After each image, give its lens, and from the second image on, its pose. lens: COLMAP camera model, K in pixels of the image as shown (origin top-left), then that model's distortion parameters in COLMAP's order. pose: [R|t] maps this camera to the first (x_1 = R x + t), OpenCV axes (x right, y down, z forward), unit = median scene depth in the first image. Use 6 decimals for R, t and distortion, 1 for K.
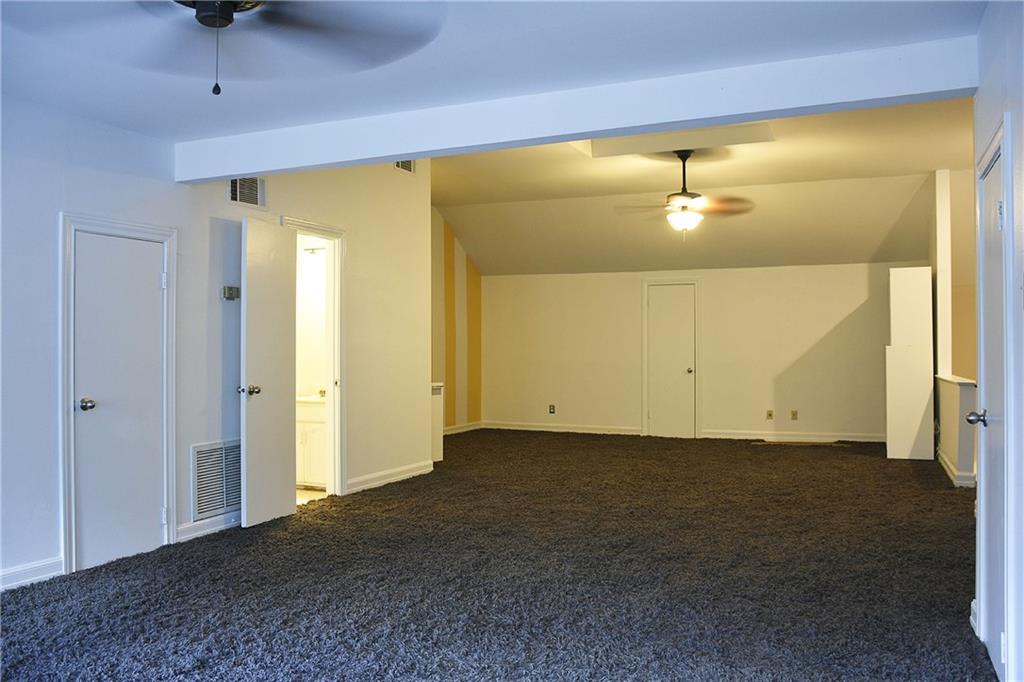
lens RADIAL K [[822.3, 0, 512.0], [0, 822.3, 341.0], [0, 0, 1]] dist [-0.118911, 0.007836]
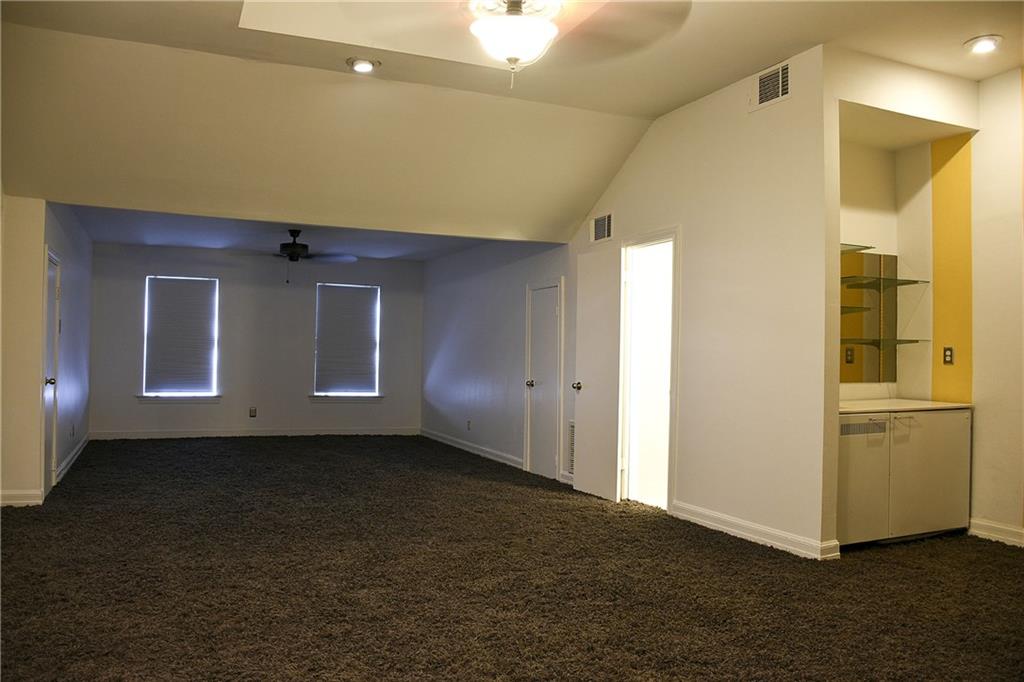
lens RADIAL K [[822.3, 0, 512.0], [0, 822.3, 341.0], [0, 0, 1]] dist [-0.118911, 0.007836]
pose [[-0.673557, -0.024694, -0.738722, 0.548826], [-0.009310, 0.999646, -0.024928, 0.016397], [0.739076, -0.009913, -0.673549, 1.368864]]
